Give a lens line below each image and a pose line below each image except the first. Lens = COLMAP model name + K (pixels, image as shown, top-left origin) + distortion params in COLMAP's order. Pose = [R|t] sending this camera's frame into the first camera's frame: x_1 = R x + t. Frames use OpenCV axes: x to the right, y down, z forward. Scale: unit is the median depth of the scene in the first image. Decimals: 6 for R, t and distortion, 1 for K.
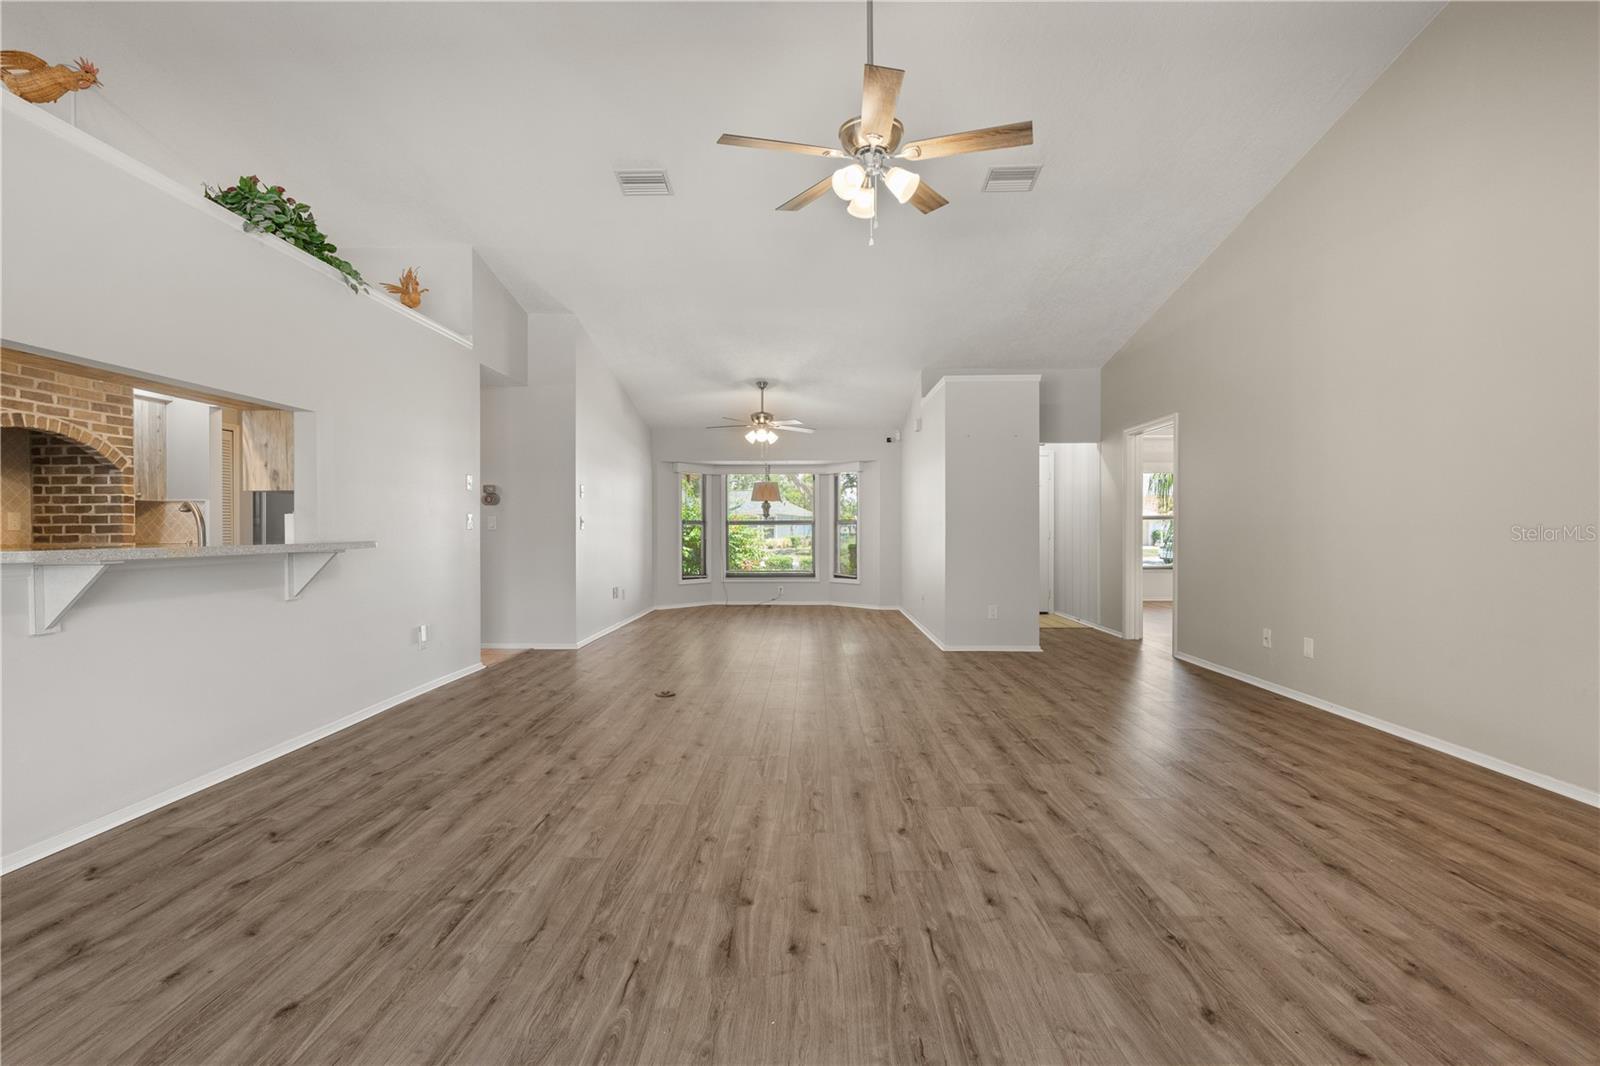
lens RADIAL K [[698.1, 0, 797.7], [0, 698.1, 523.1], [0, 0, 1]] dist [-0.005409, 0.000558]
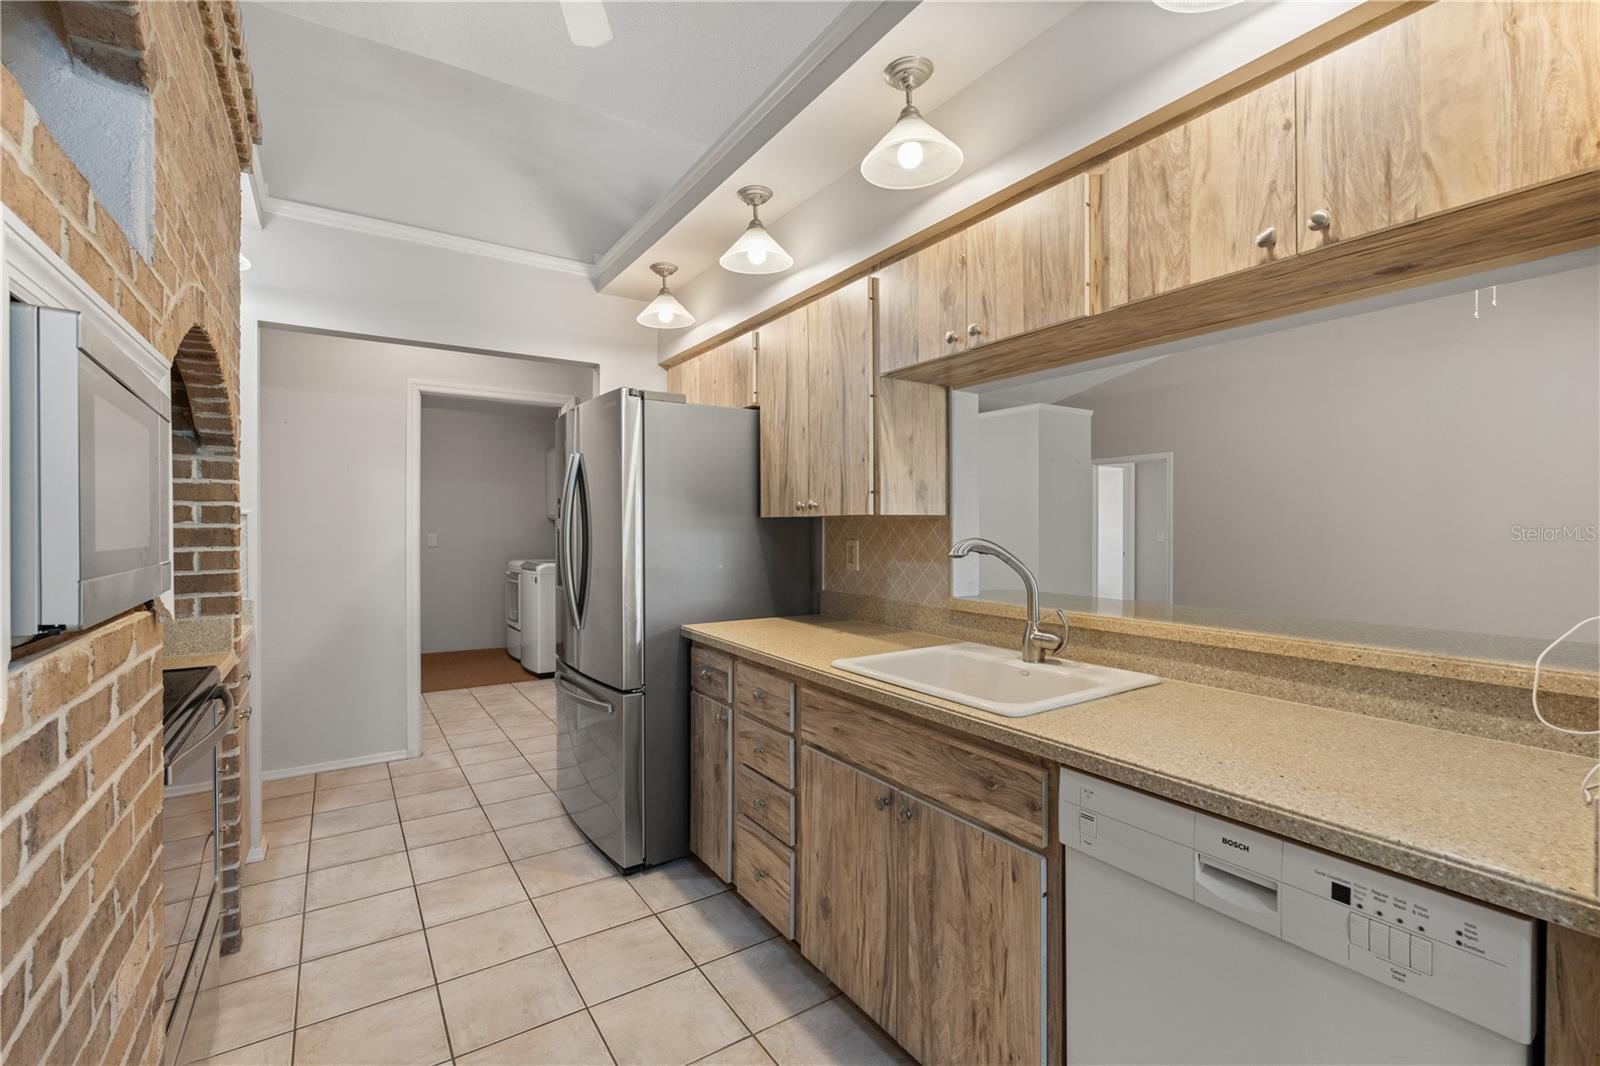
lens RADIAL K [[695.1, 0, 800.0], [0, 695.1, 533.0], [0, 0, 1]] dist [-0.006658, -0.000159]
pose [[0.821712, -0.003415, 0.569893, -1.943300], [-0.005488, 0.999888, 0.013904, -0.064112], [-0.569877, -0.014552, 0.821601, 0.924302]]
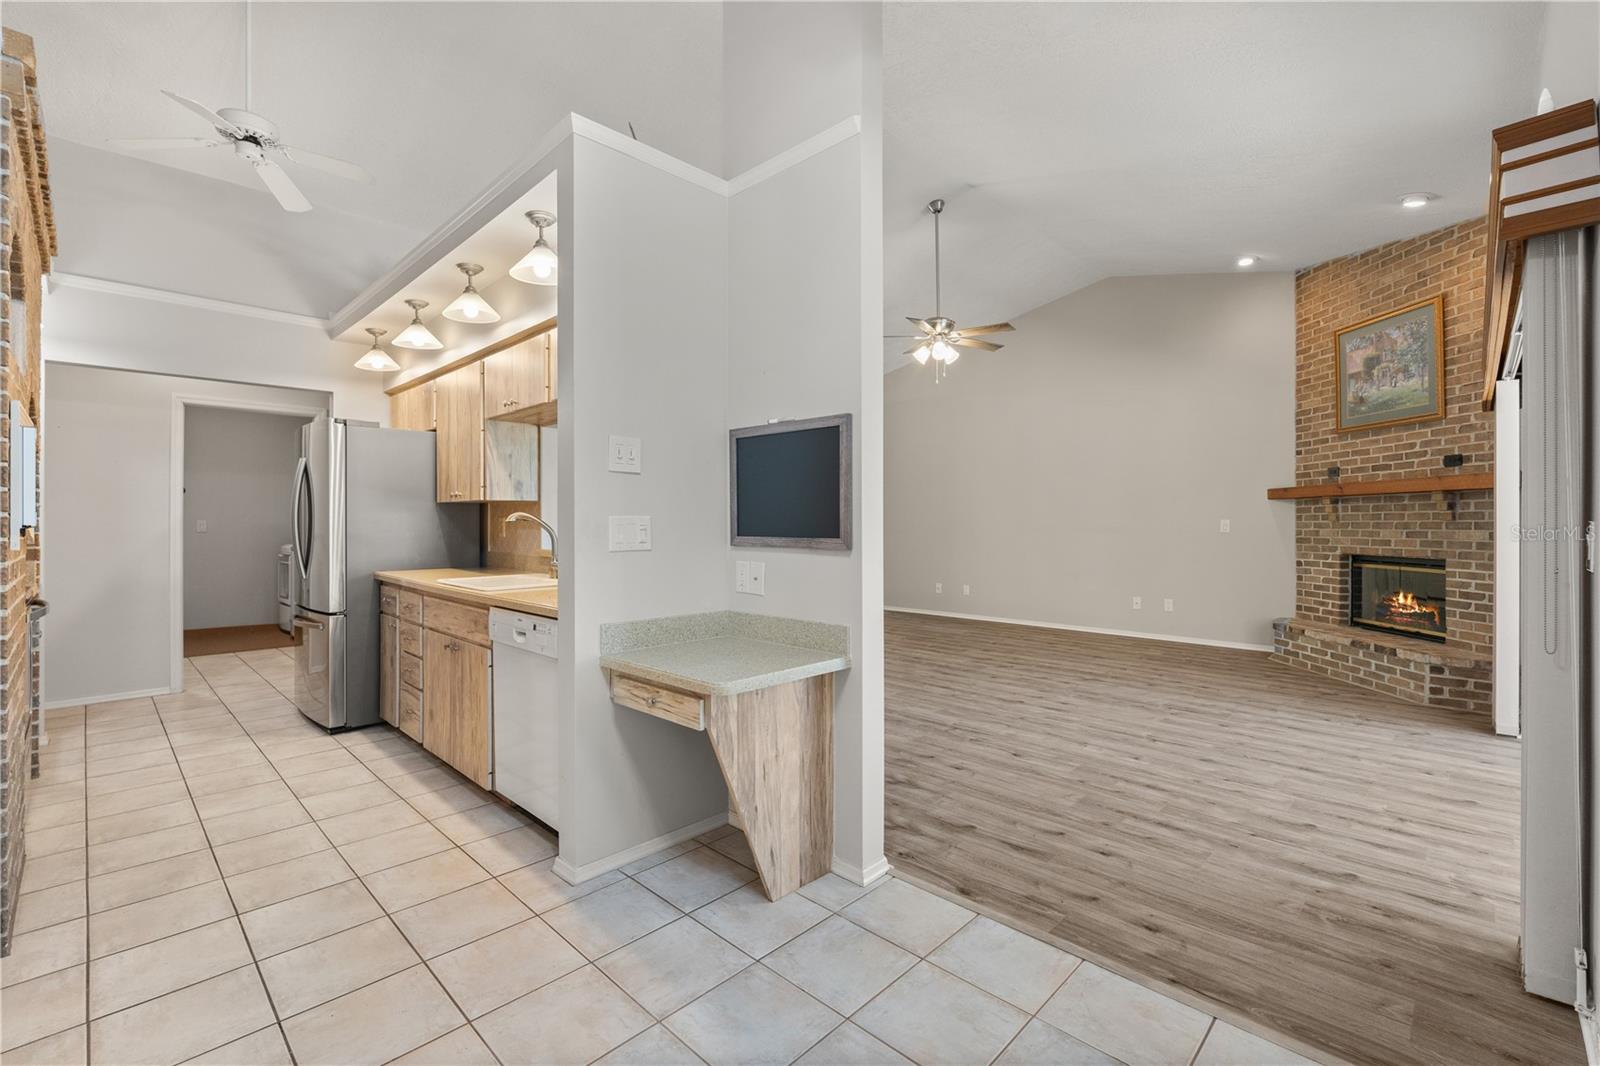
lens RADIAL K [[698.1, 0, 797.7], [0, 698.1, 523.1], [0, 0, 1]] dist [-0.005409, 0.000558]
pose [[0.685275, 0.002191, 0.728281, -2.004221], [-0.008581, 0.999950, 0.005066, -0.036754], [-0.728234, -0.009721, 0.685260, -0.014744]]
